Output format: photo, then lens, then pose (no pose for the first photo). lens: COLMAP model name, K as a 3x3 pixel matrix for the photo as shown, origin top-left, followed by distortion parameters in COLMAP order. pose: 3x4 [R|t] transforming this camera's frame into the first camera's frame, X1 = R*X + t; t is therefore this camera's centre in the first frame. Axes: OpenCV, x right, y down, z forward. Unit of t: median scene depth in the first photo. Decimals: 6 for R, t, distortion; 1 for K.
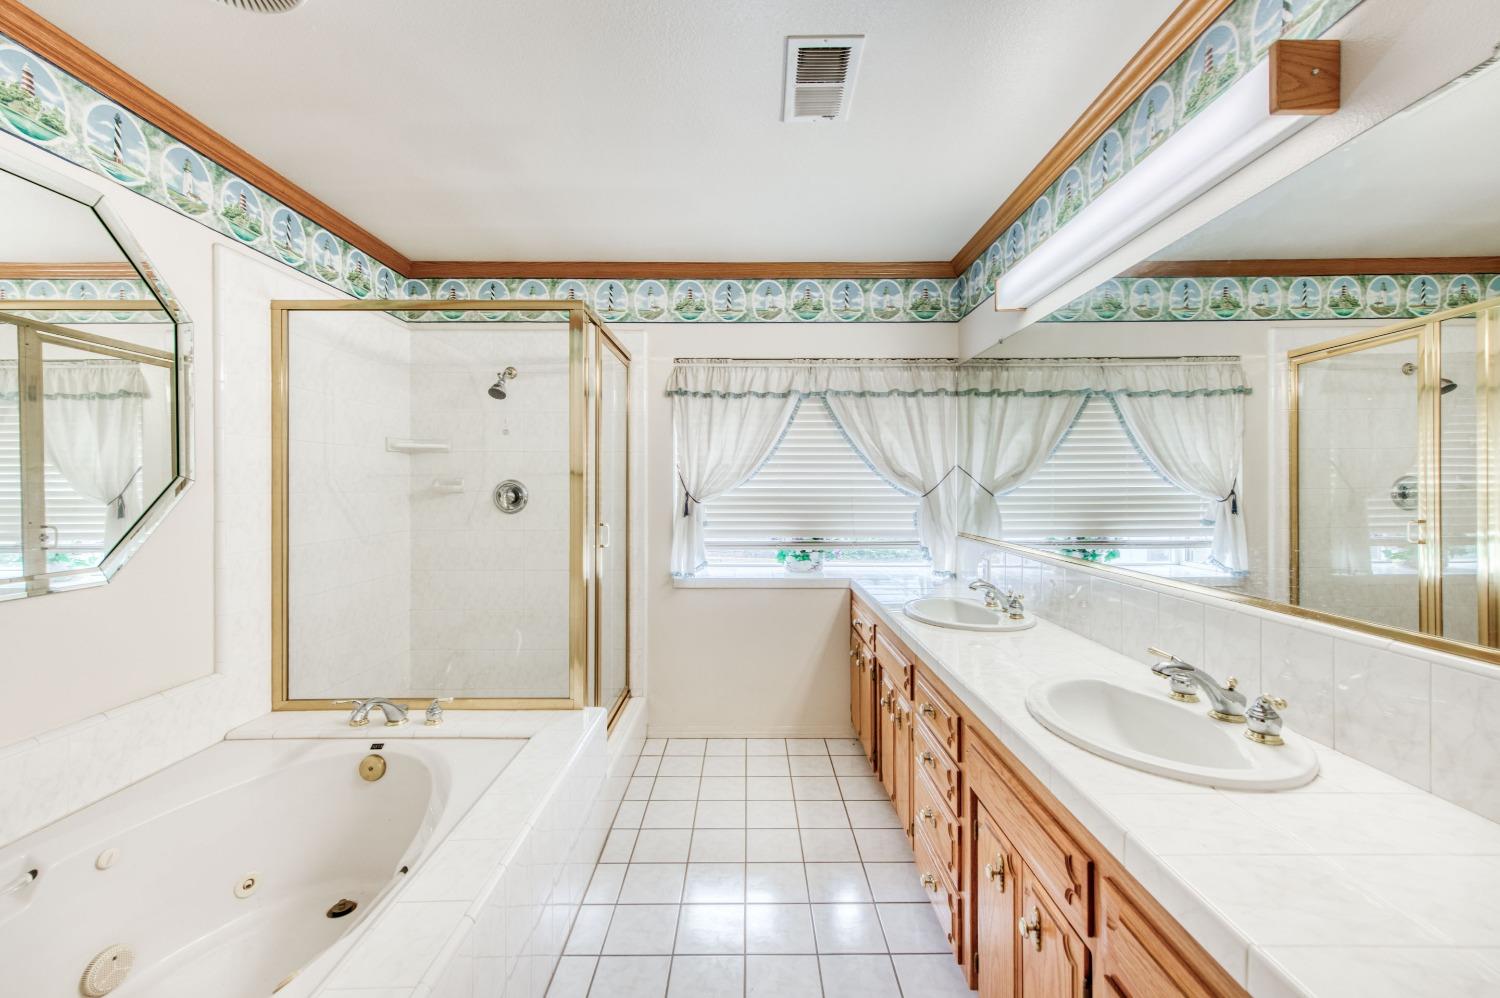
lens RADIAL K [[600.5, 0, 748.2], [0, 600.5, 489.8], [0, 0, 1]] dist [0.011268, -0.000698]
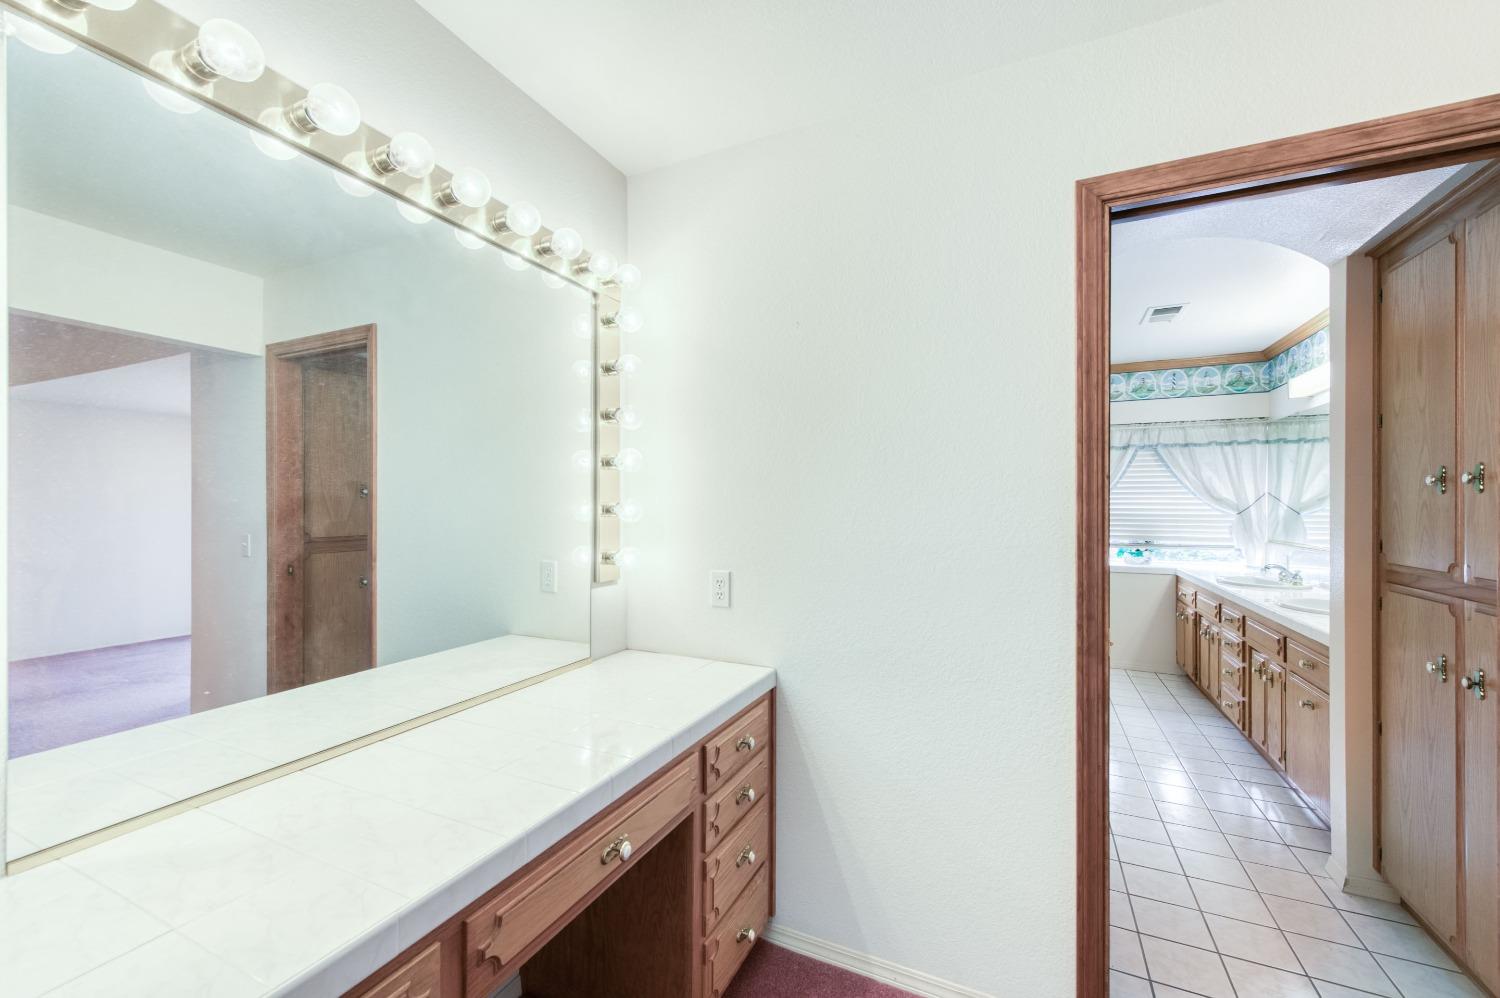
lens RADIAL K [[600.5, 0, 751.1], [0, 600.5, 506.5], [0, 0, 1]] dist [0.011268, -0.000698]
pose [[0.909314, 0.003894, -0.416092, -0.167914], [-0.004536, 0.999990, -0.000555, -0.001220], [0.416085, 0.002392, 0.909323, -0.812571]]
